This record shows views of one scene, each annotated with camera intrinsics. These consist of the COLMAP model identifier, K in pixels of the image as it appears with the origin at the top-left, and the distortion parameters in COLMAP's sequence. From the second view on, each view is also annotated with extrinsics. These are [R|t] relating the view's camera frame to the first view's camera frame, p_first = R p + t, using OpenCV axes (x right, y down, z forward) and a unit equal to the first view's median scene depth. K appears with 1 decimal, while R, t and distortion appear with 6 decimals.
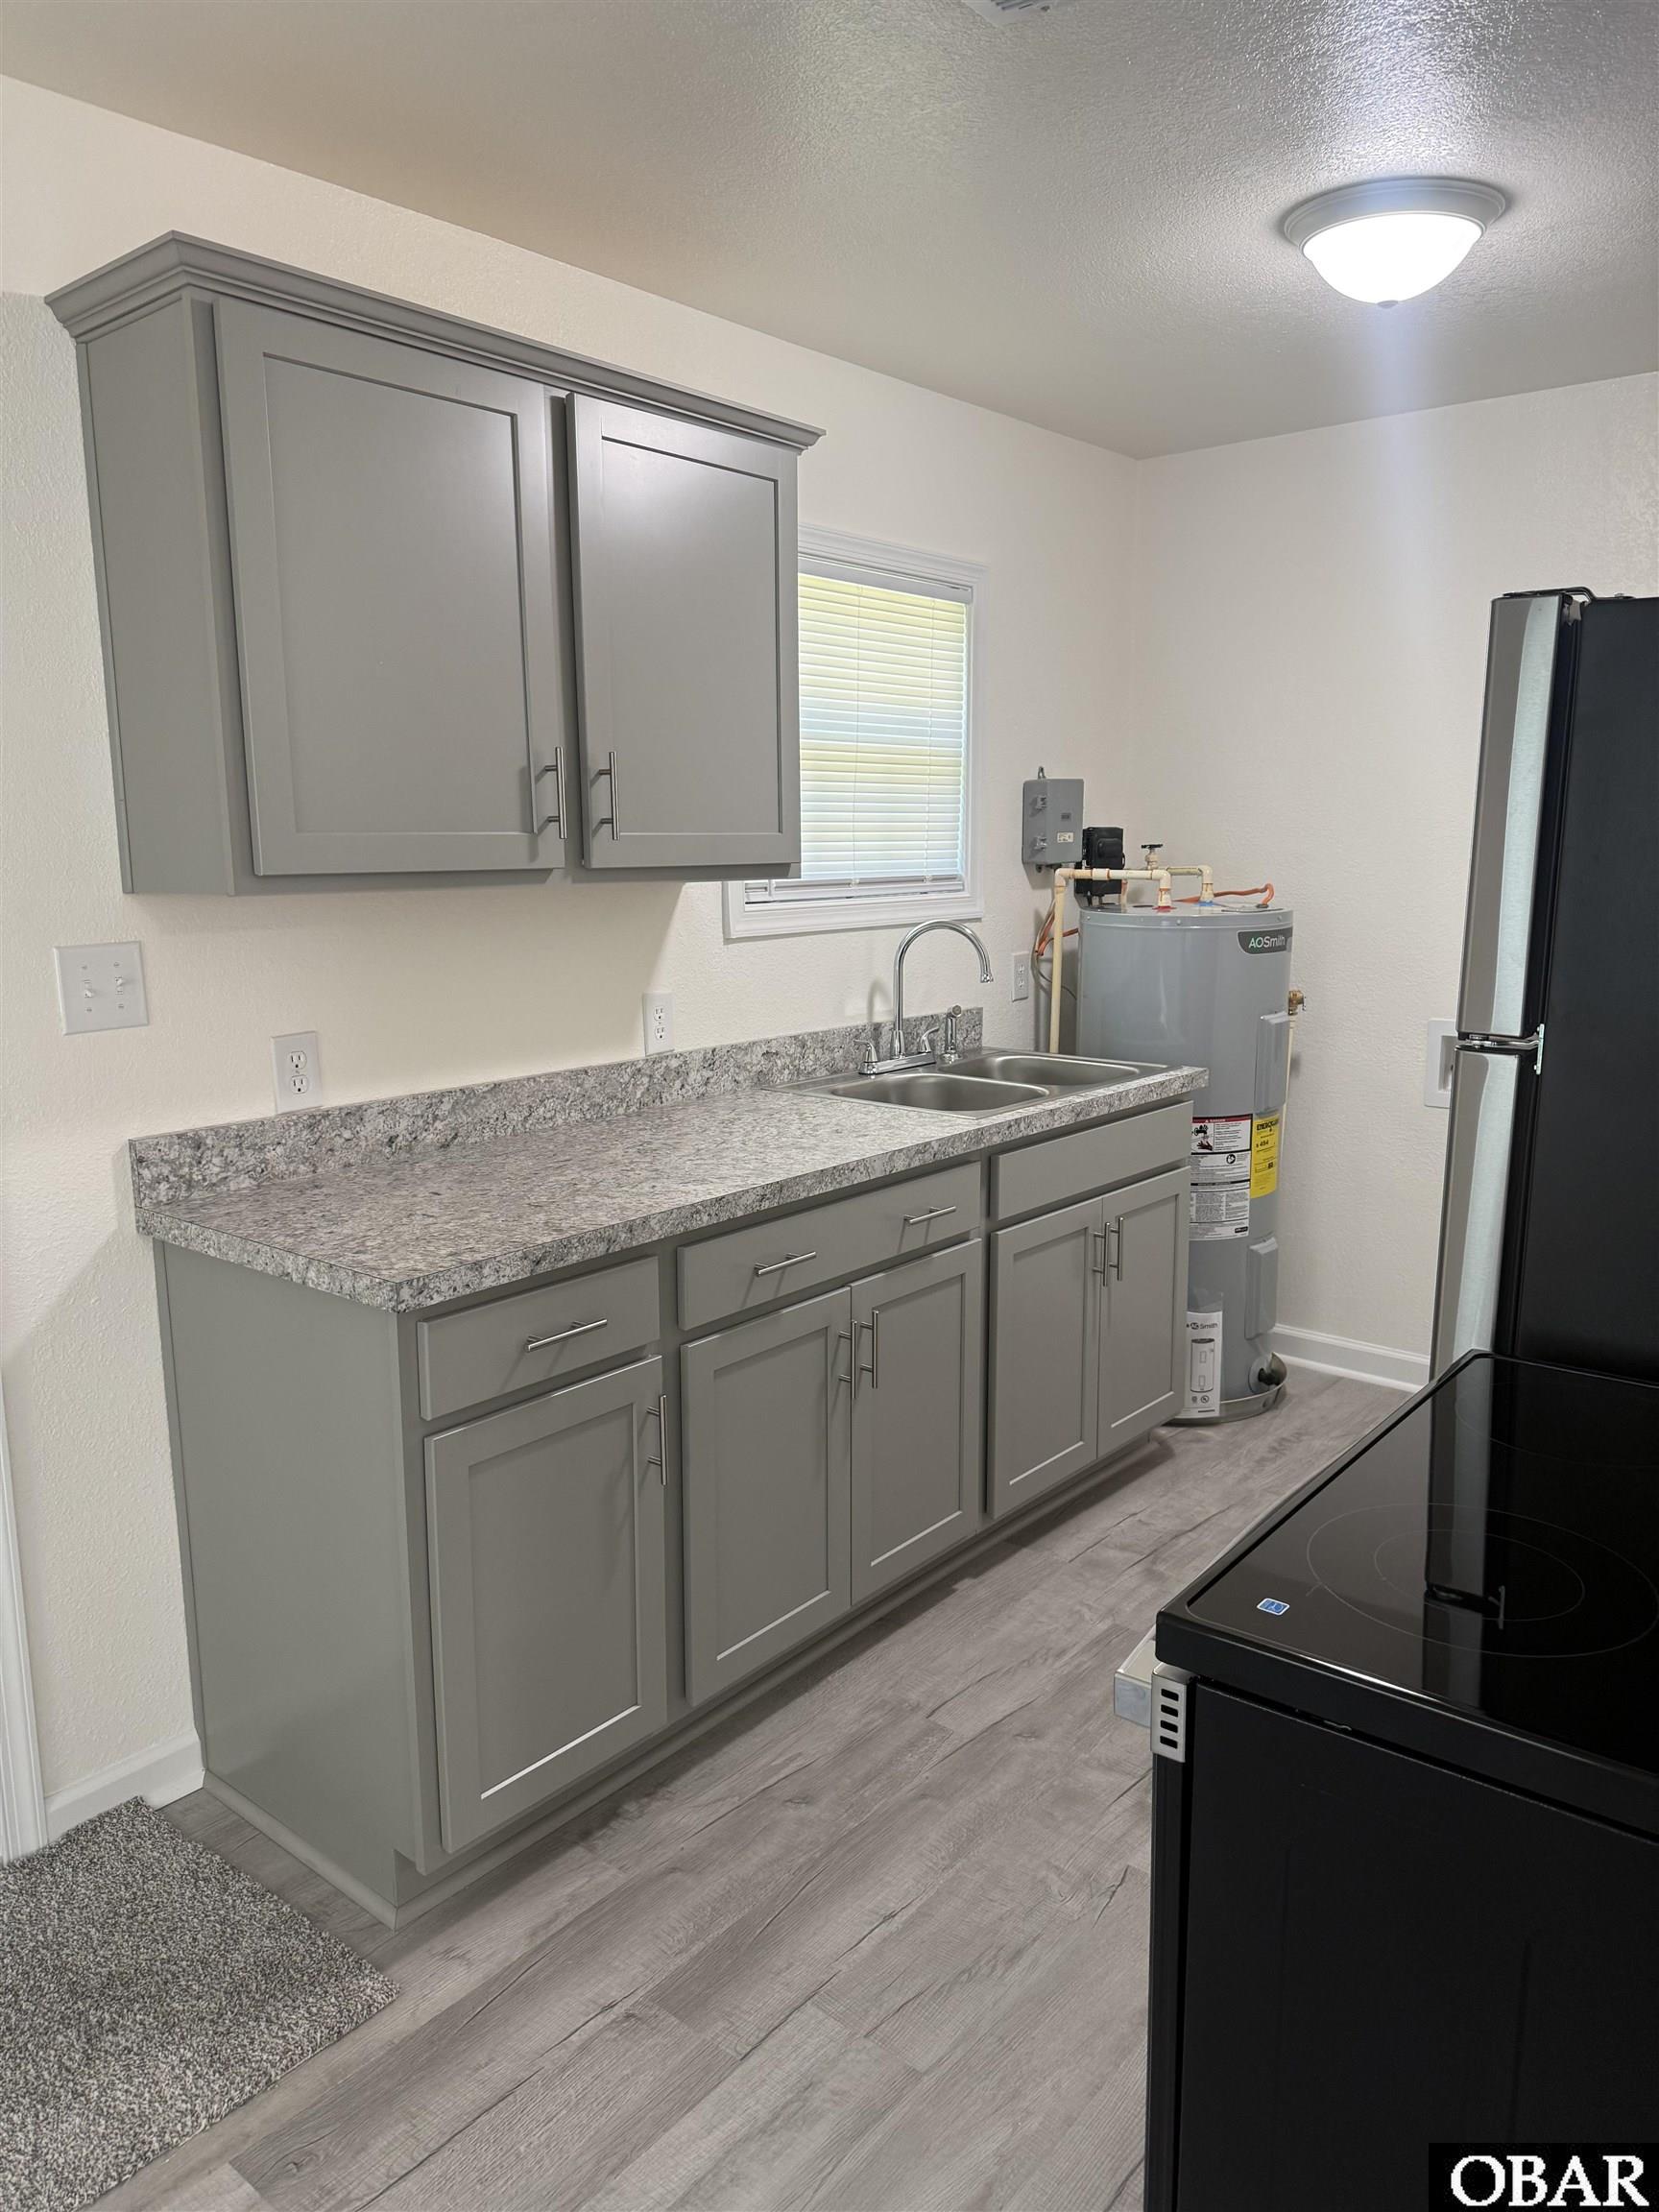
lens RADIAL K [[1547.2, 0, 873.8], [0, 1547.2, 1110.3], [0, 0, 1]] dist [0.050824, -0.080785]
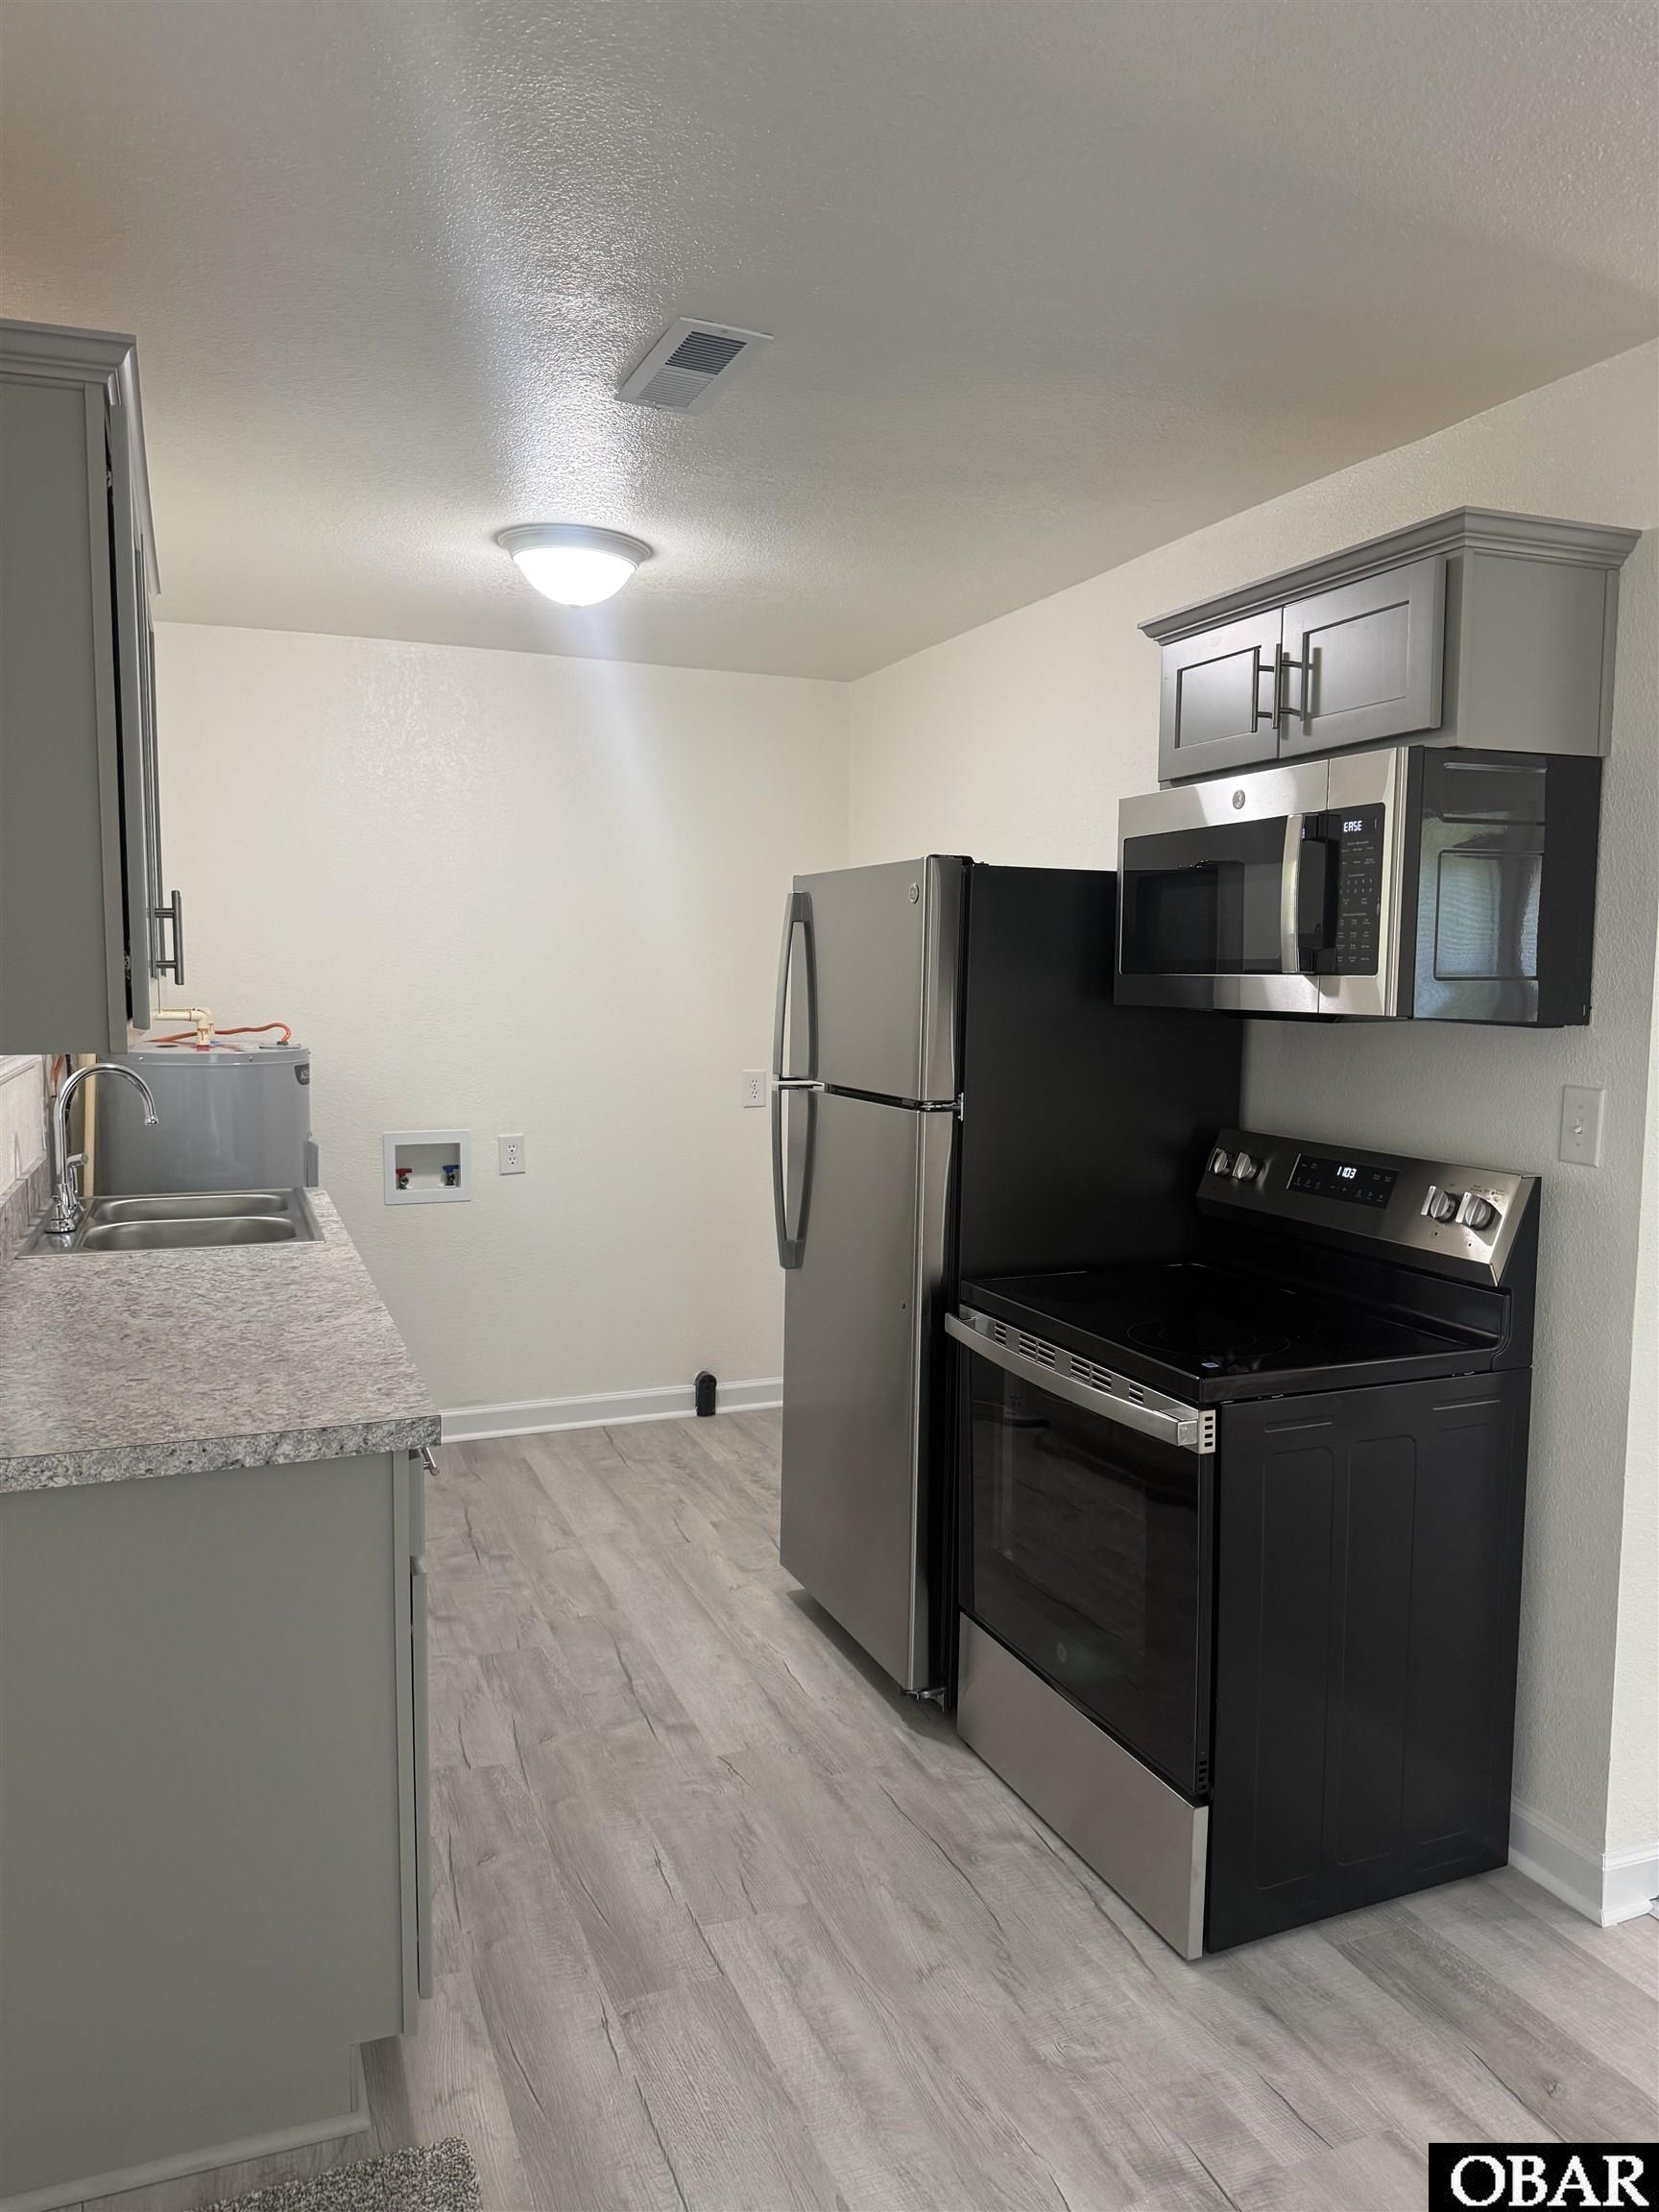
lens RADIAL K [[1534.7, 0, 829.5], [0, 1534.7, 1106.0], [0, 0, 1]] dist [0.001753, -0.000257]
pose [[0.489104, -0.070158, 0.869399, -0.903844], [0.145913, 0.989295, -0.002254, -0.045203], [-0.859934, 0.127959, 0.494105, 0.209623]]
